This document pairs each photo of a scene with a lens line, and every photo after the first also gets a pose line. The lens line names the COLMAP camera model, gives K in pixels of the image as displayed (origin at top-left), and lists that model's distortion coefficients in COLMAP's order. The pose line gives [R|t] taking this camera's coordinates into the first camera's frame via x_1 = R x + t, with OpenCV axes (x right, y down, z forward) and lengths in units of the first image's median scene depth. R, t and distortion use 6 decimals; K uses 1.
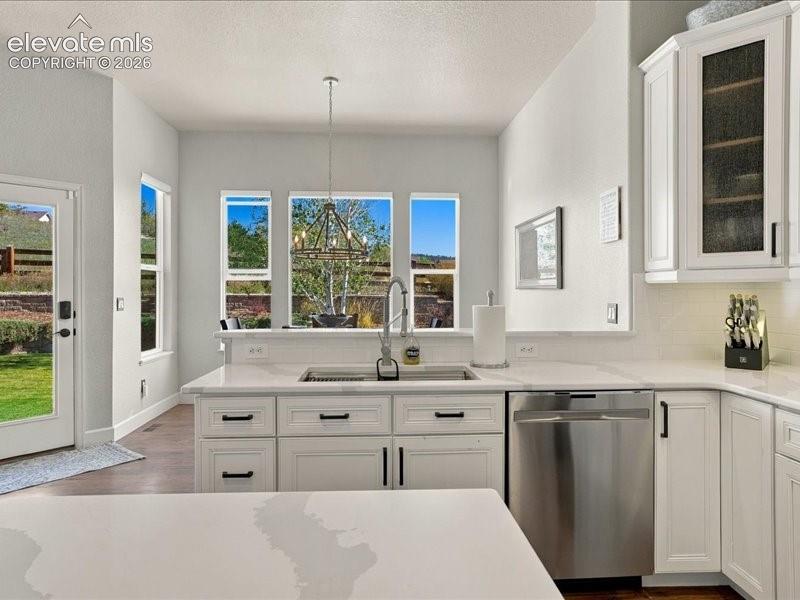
lens RADIAL K [[511.5, 0, 403.1], [0, 511.5, 294.0], [0, 0, 1]] dist [0.000823, 0.007711]
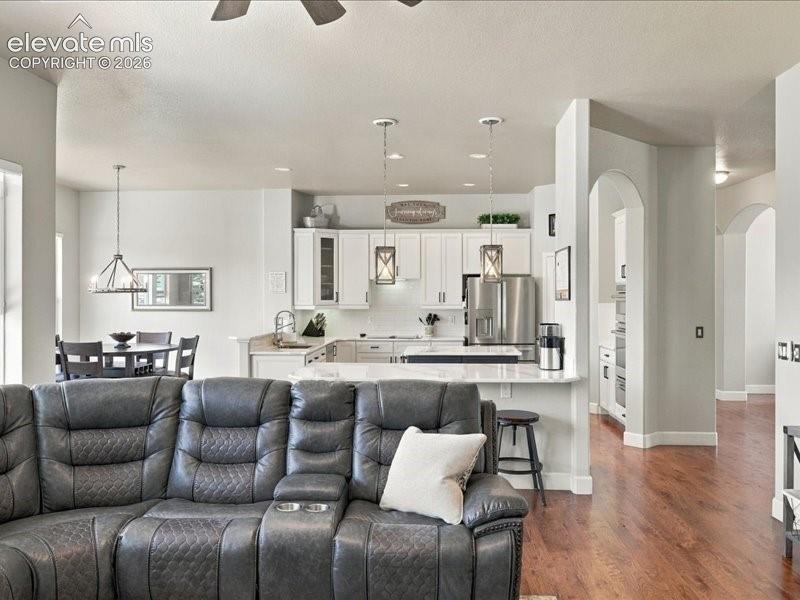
lens RADIAL K [[639.5, 0, 387.0], [0, 639.5, 295.8], [0, 0, 1]] dist [0.016512, 0.001421]
pose [[0.136911, -0.002013, 0.990581, -3.230926], [0.009842, 0.999951, 0.000672, -0.104067], [-0.990534, 0.009657, 0.136924, 0.064890]]
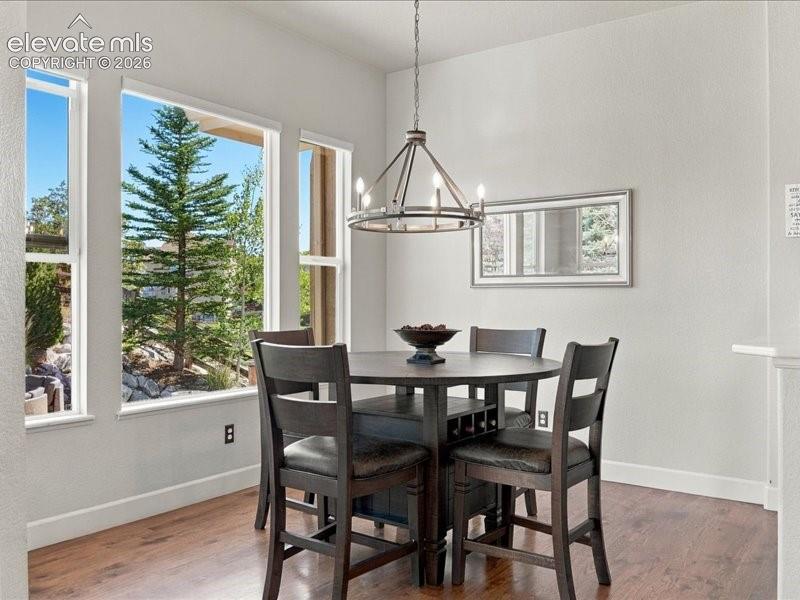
lens RADIAL K [[689.1, 0, 398.1], [0, 689.1, 301.7], [0, 0, 1]] dist [0.005362, -0.003095]
pose [[0.626925, -0.001836, 0.779077, -1.359476], [0.006374, 0.999976, -0.002773, 0.024789], [-0.779053, 0.006704, 0.626922, 0.985564]]
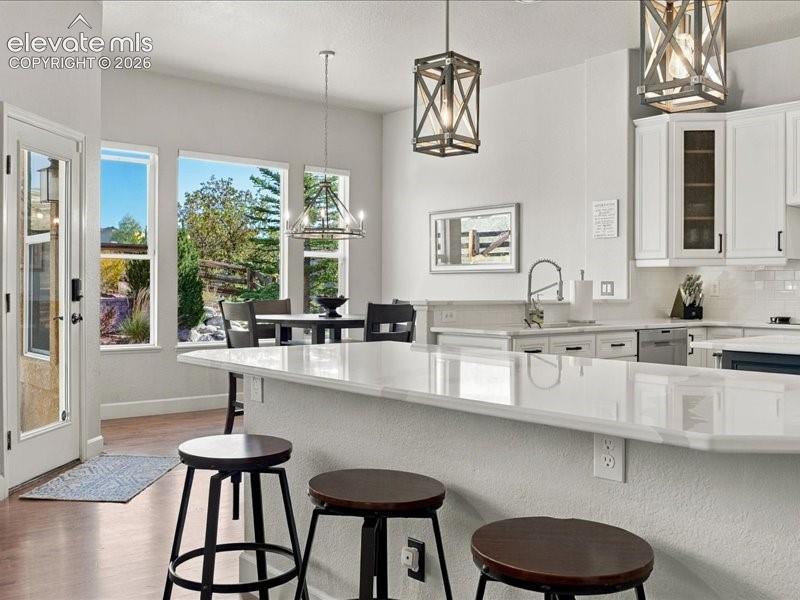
lens RADIAL K [[800.2, 0, 403.1], [0, 800.2, 292.5], [0, 0, 1]] dist [-0.015085, 0.000000]
pose [[0.799126, 0.000436, 0.601163, -1.688687], [0.001150, 0.999997, -0.002255, 0.065935], [-0.601162, 0.002493, 0.799123, -0.515295]]
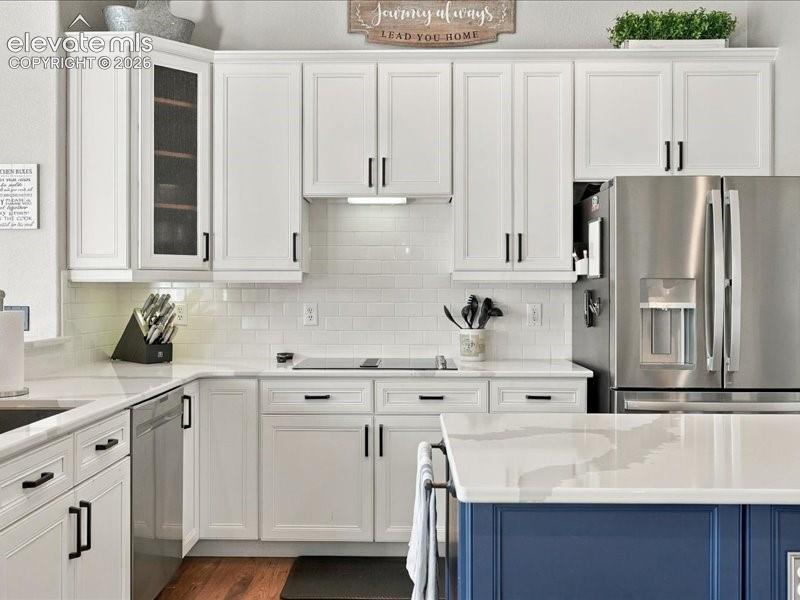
lens RADIAL K [[762.5, 0, 394.3], [0, 762.5, 289.3], [0, 0, 1]] dist [-0.001199, 0.000000]
pose [[0.082508, 0.003967, 0.996583, -0.909848], [0.009075, 0.999948, -0.004732, 0.003919], [-0.996549, 0.009434, 0.082467, 0.390013]]
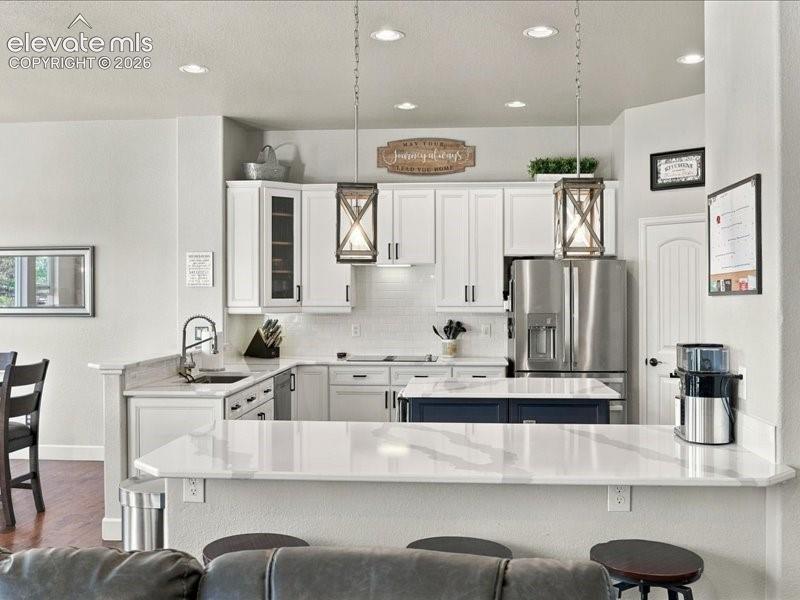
lens RADIAL K [[800.2, 0, 392.9], [0, 800.2, 297.4], [0, 0, 1]] dist [-0.015085, 0.000000]
pose [[0.141904, -0.003952, 0.989873, -2.305800], [0.010813, 0.999939, 0.002442, -0.085847], [-0.989821, 0.010357, 0.141938, 0.129601]]
